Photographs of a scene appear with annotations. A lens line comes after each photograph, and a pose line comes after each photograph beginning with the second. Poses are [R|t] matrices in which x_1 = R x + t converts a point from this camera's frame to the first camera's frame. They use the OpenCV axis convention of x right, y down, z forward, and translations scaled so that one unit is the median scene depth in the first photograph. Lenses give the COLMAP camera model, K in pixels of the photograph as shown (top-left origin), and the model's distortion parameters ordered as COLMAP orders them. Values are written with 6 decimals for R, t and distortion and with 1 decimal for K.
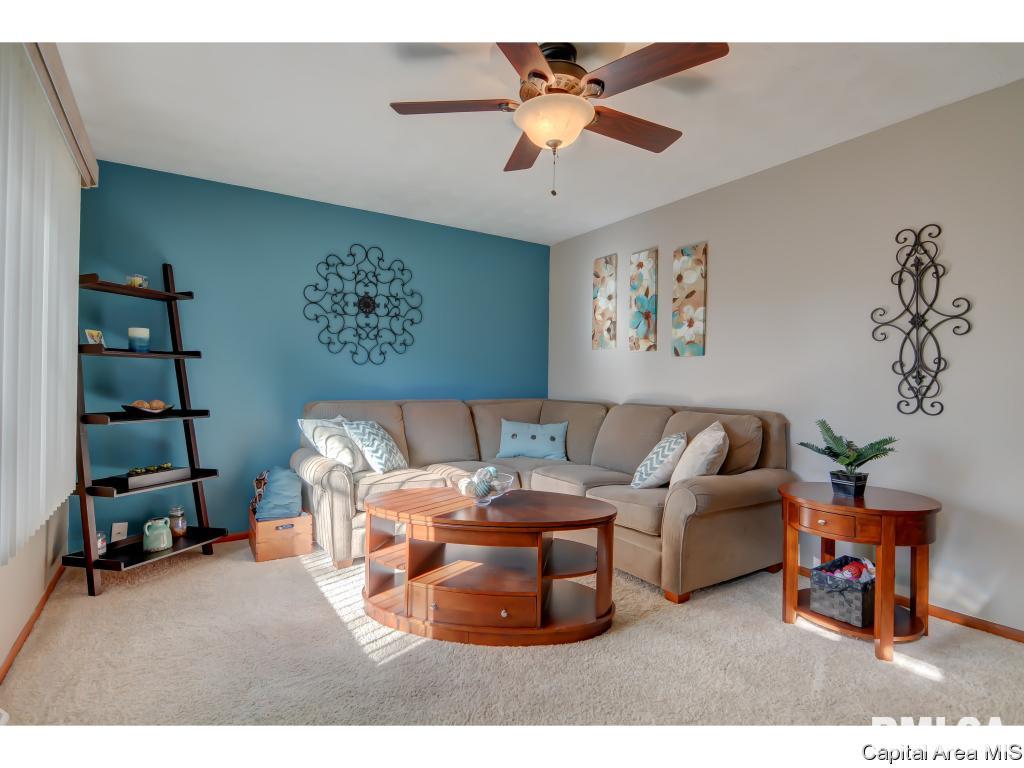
lens RADIAL K [[505.1, 0, 512.1], [0, 505.1, 382.4], [0, 0, 1]] dist [0.003448, 0.000345]
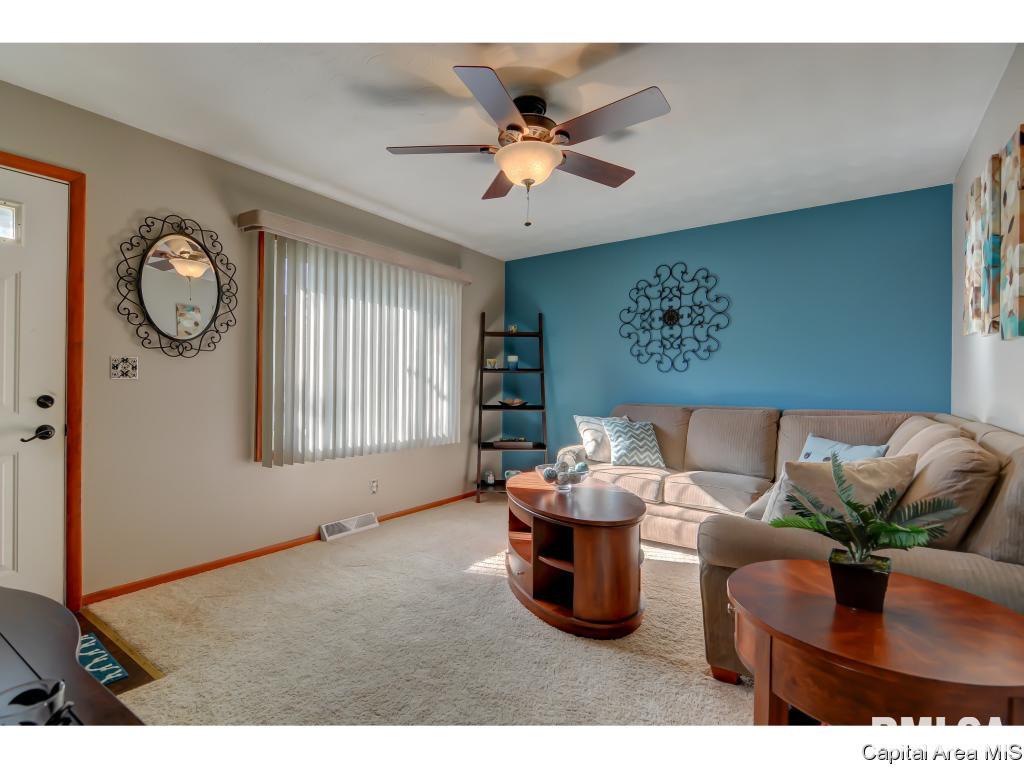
lens RADIAL K [[495.7, 0, 510.7], [0, 495.7, 384.1], [0, 0, 1]] dist [-0.002698, -0.001668]
pose [[0.369298, -0.010261, -0.929254, 1.128666], [-0.001958, 0.999928, -0.011820, 0.008273], [0.929309, 0.006184, 0.369251, 0.543095]]
